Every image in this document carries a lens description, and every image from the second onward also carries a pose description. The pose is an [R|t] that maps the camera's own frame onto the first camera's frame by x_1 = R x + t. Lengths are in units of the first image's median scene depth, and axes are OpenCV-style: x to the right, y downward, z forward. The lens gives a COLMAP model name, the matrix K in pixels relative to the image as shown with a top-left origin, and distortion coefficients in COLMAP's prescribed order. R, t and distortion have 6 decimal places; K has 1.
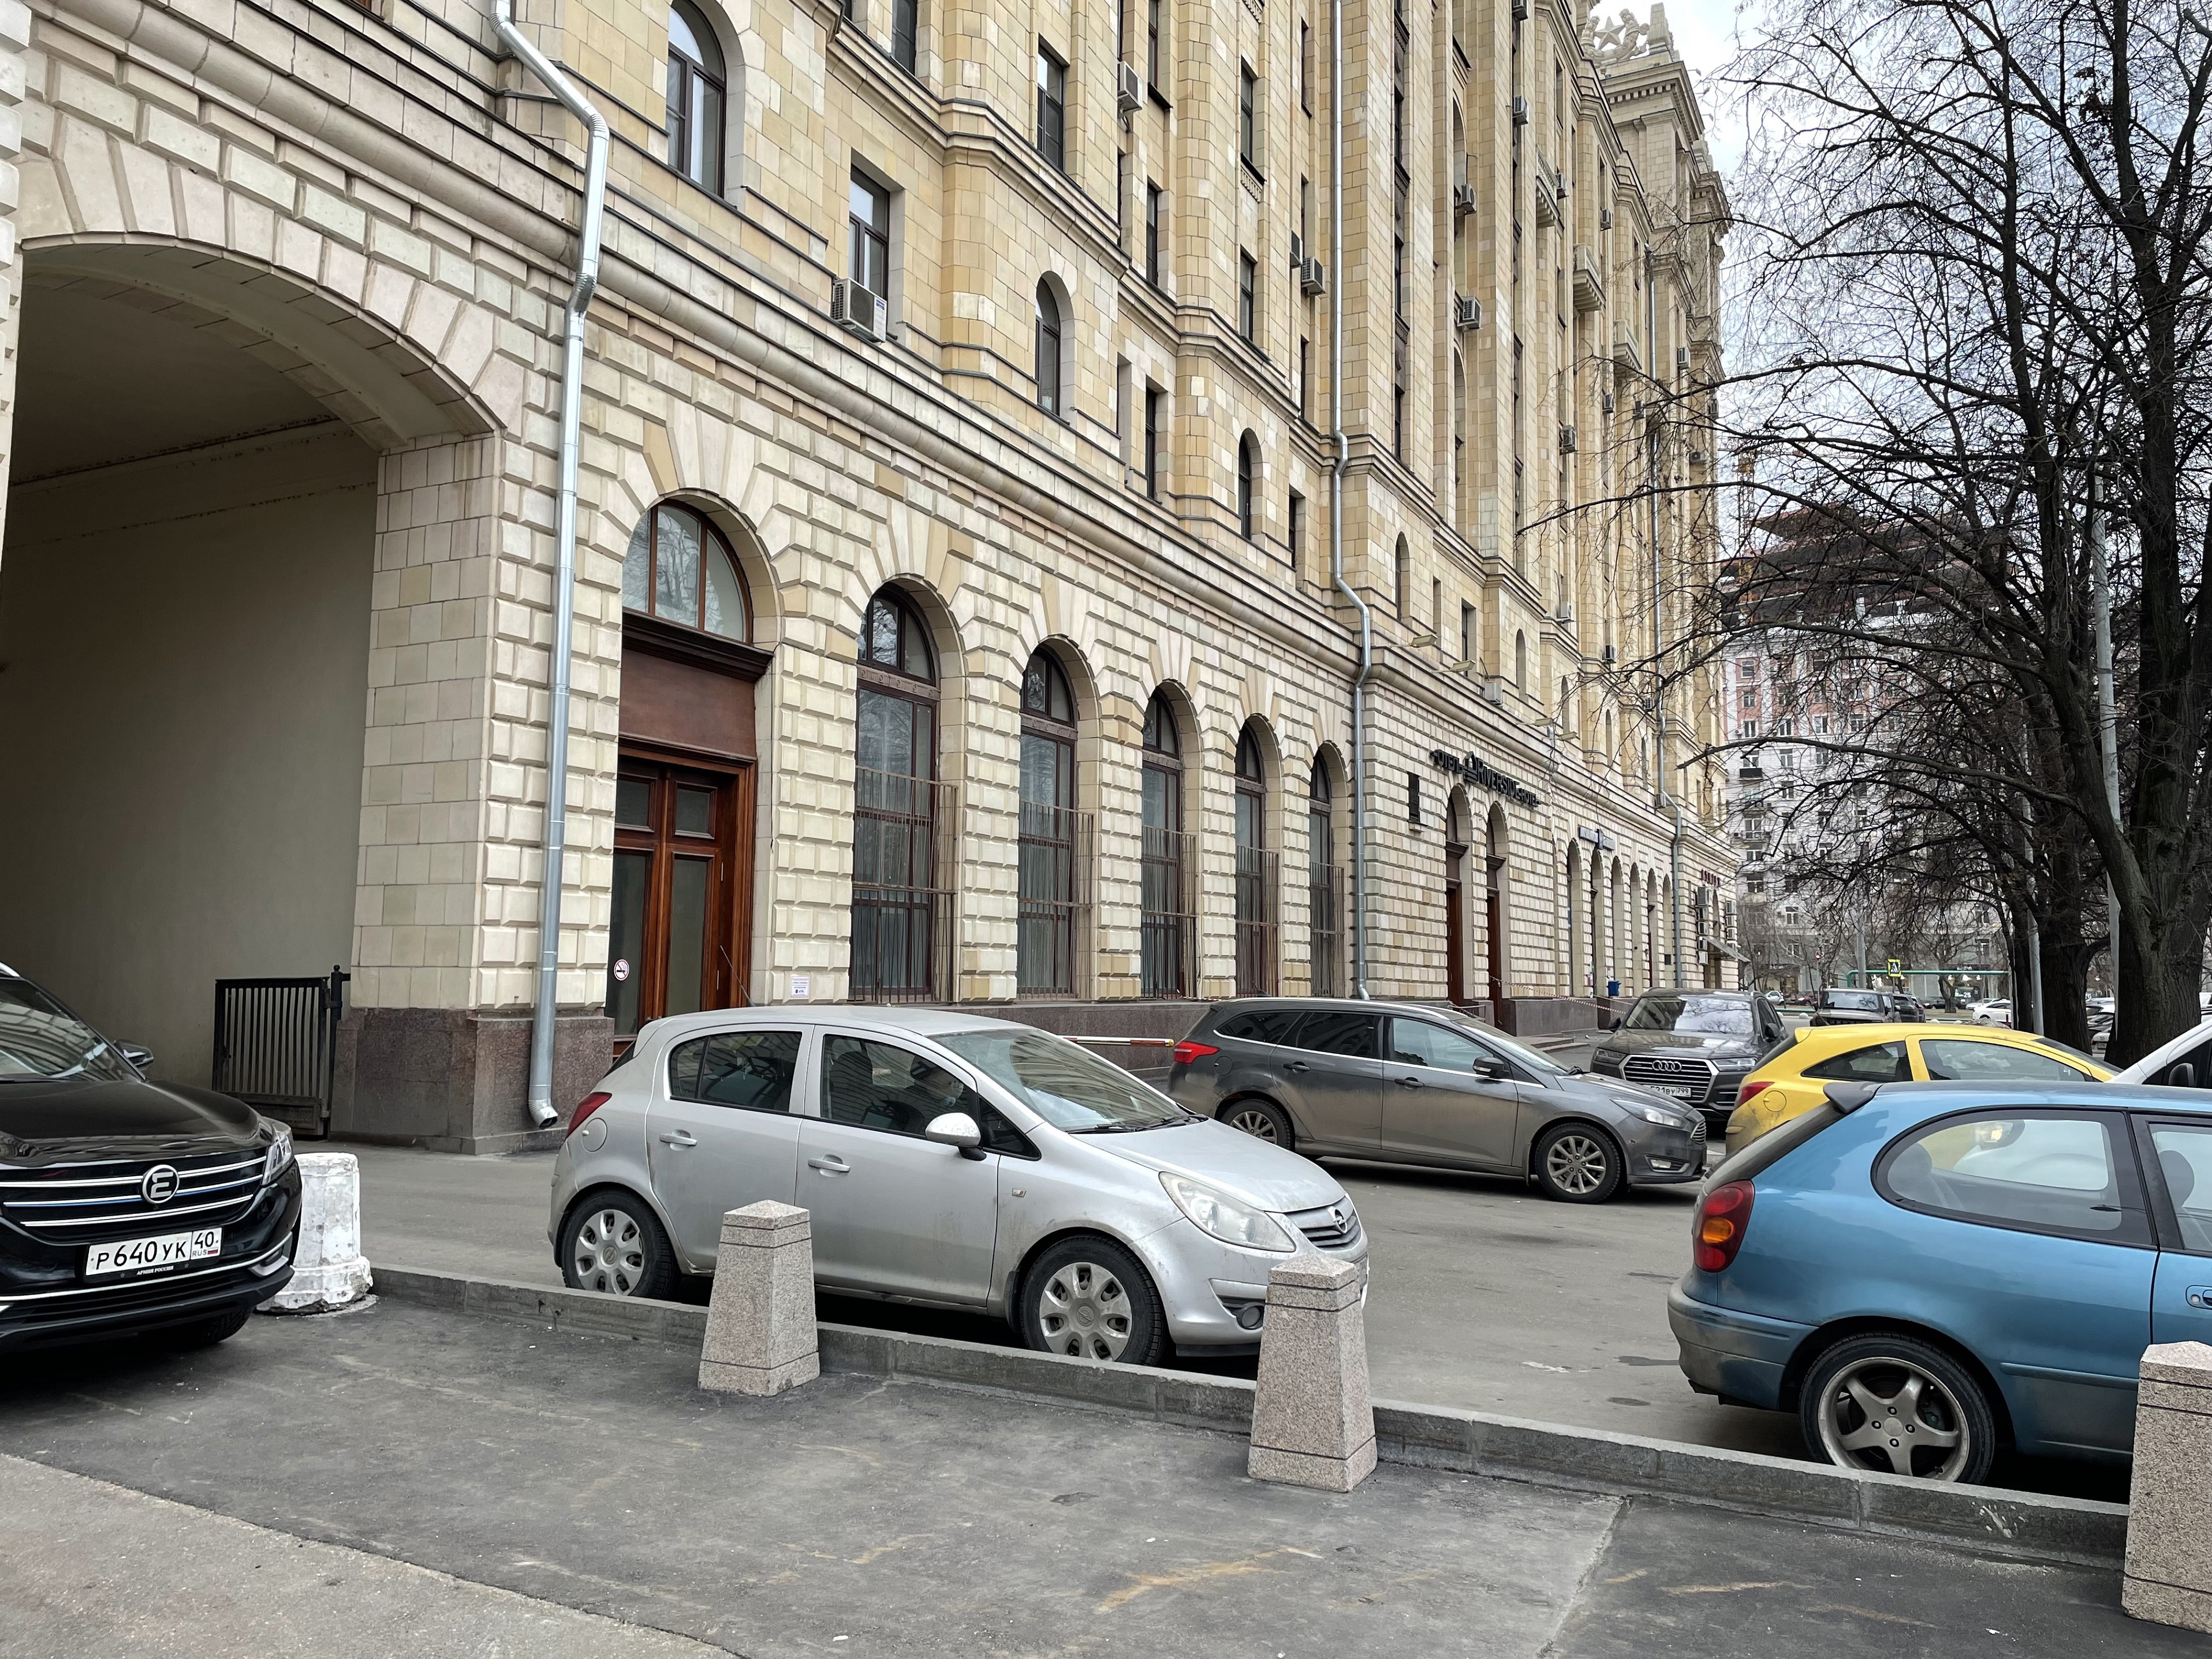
lens RADIAL K [[1653.8, 0, 1106.0], [0, 1653.8, 829.5], [0, 0, 1]] dist [0.000660, 0.000002]
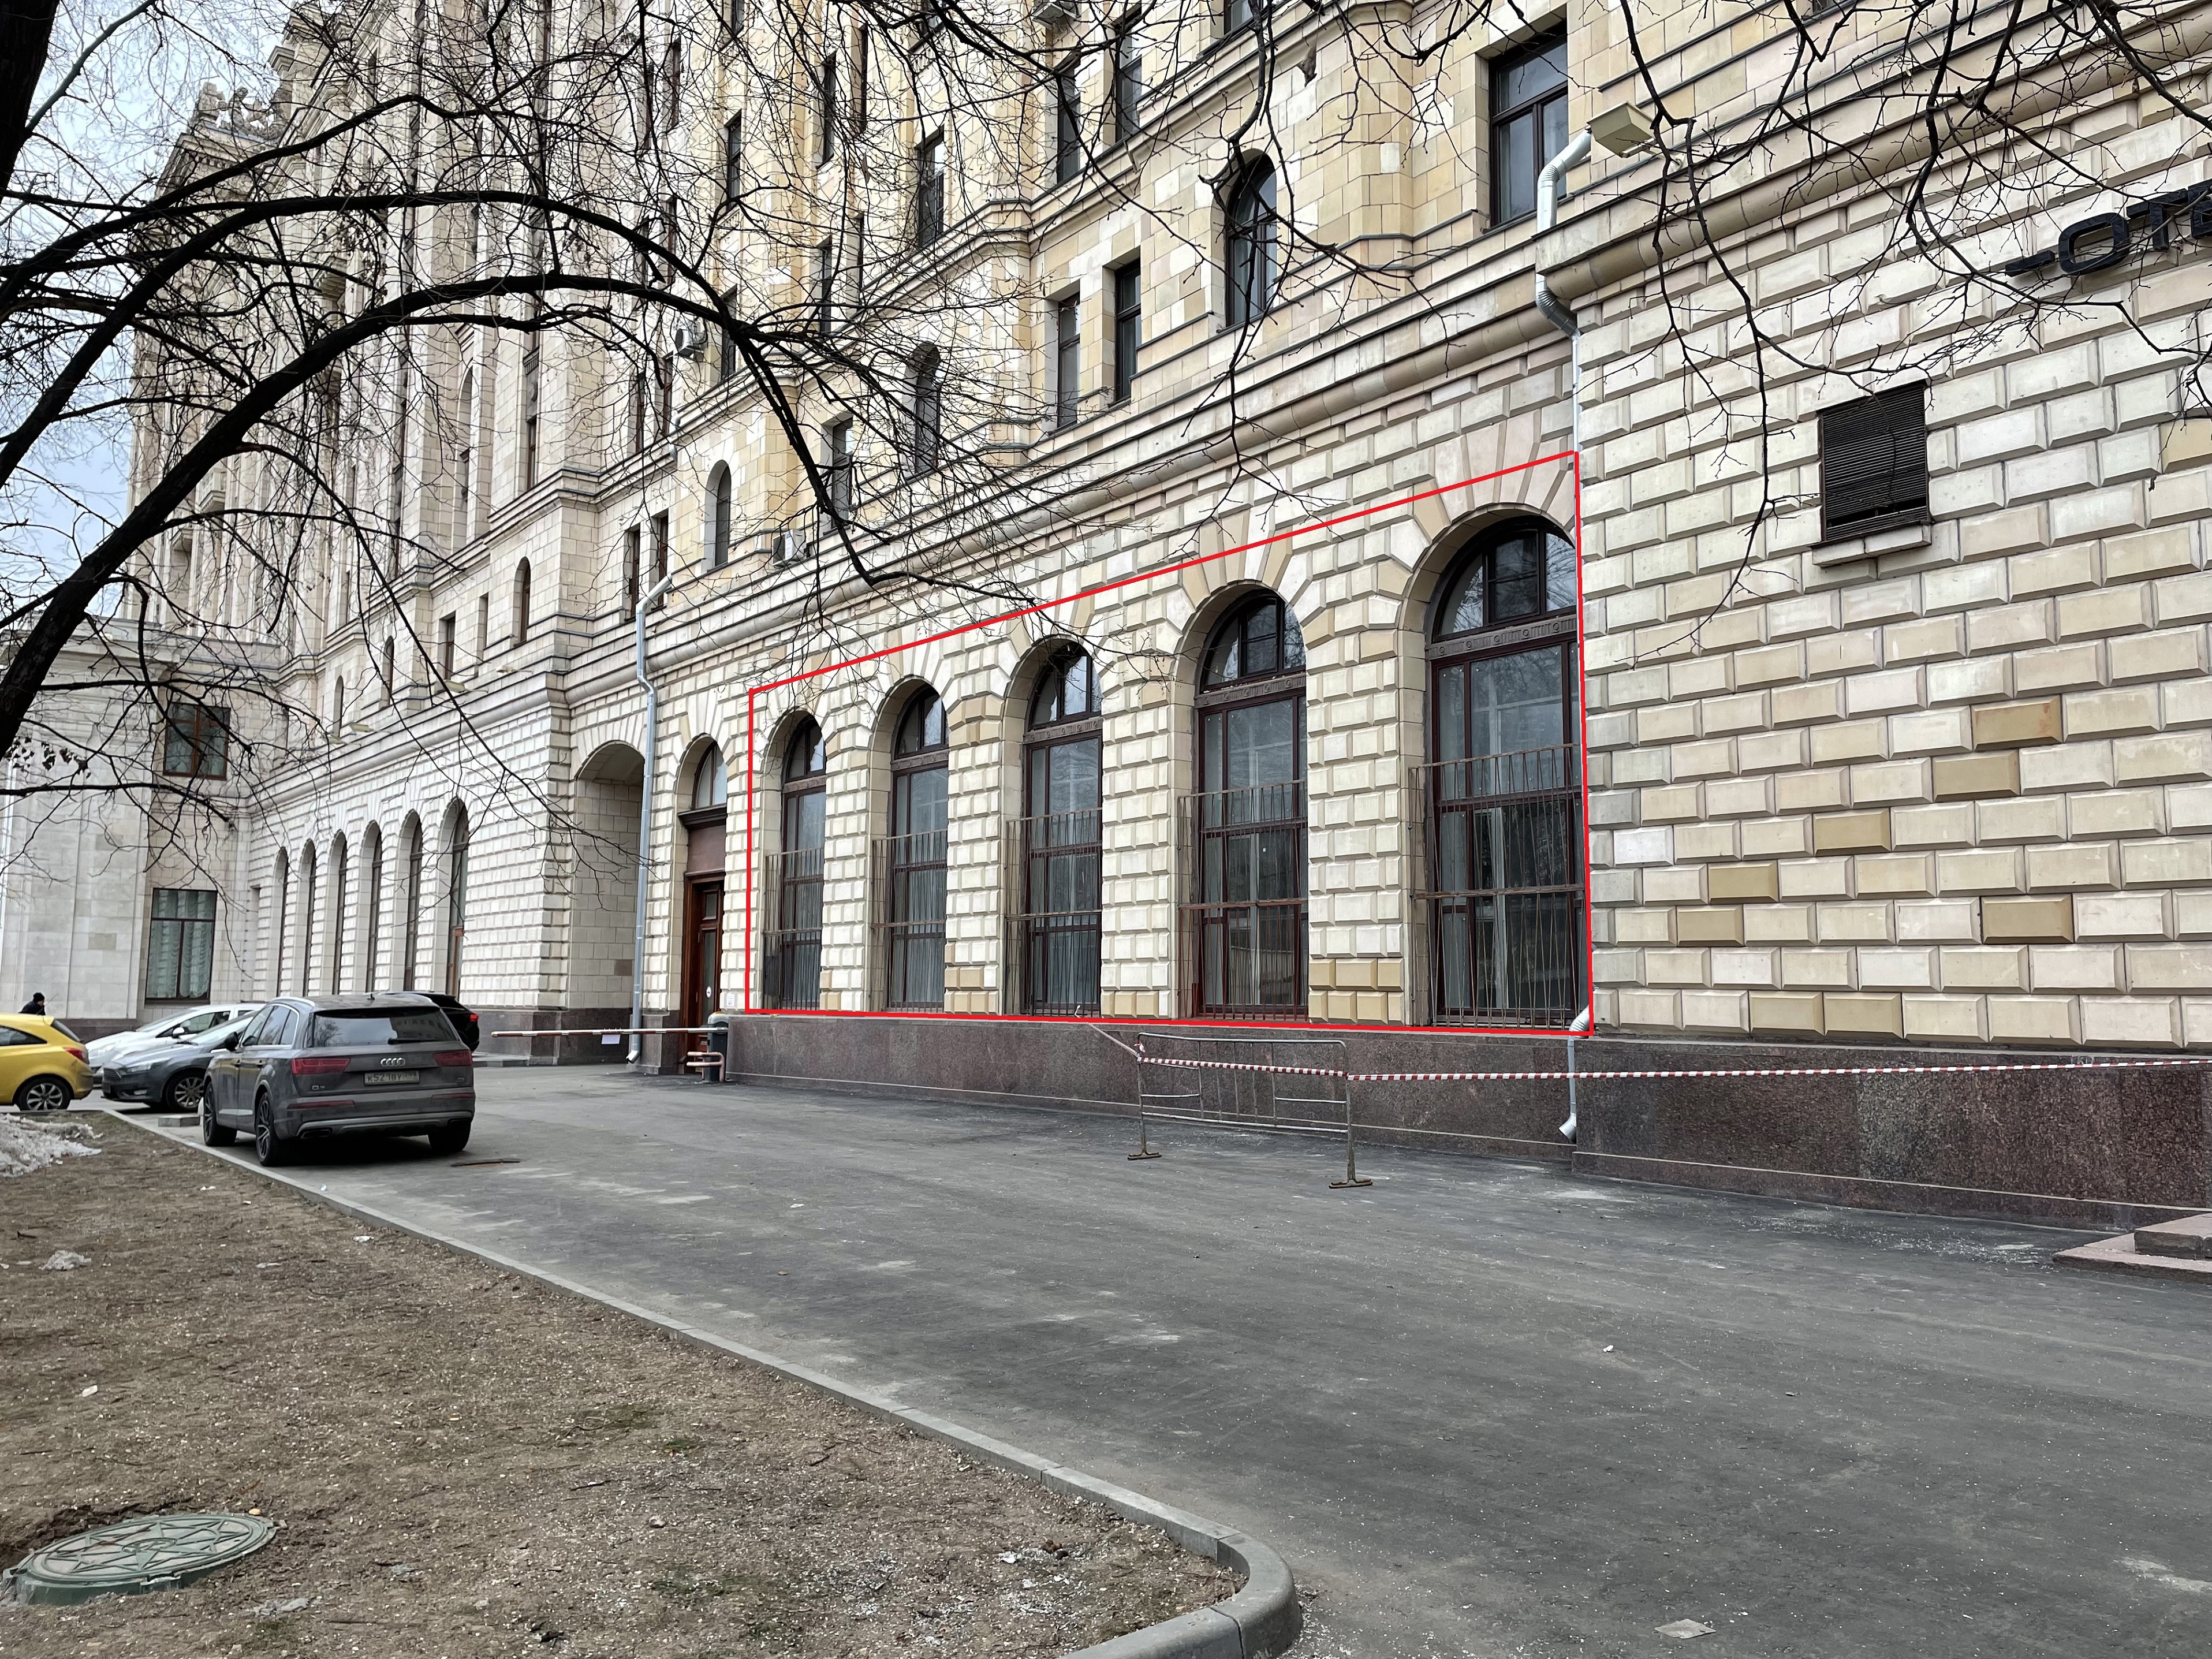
lens RADIAL K [[1236.9, 0, 1107.0], [0, 1236.9, 892.9], [0, 0, 1]] dist [0.002215, 0.000232]
pose [[-0.287912, -0.099757, -0.952447, 0.652017], [0.075639, 0.989084, -0.126459, 0.126676], [0.954665, -0.108451, -0.277223, 1.253914]]
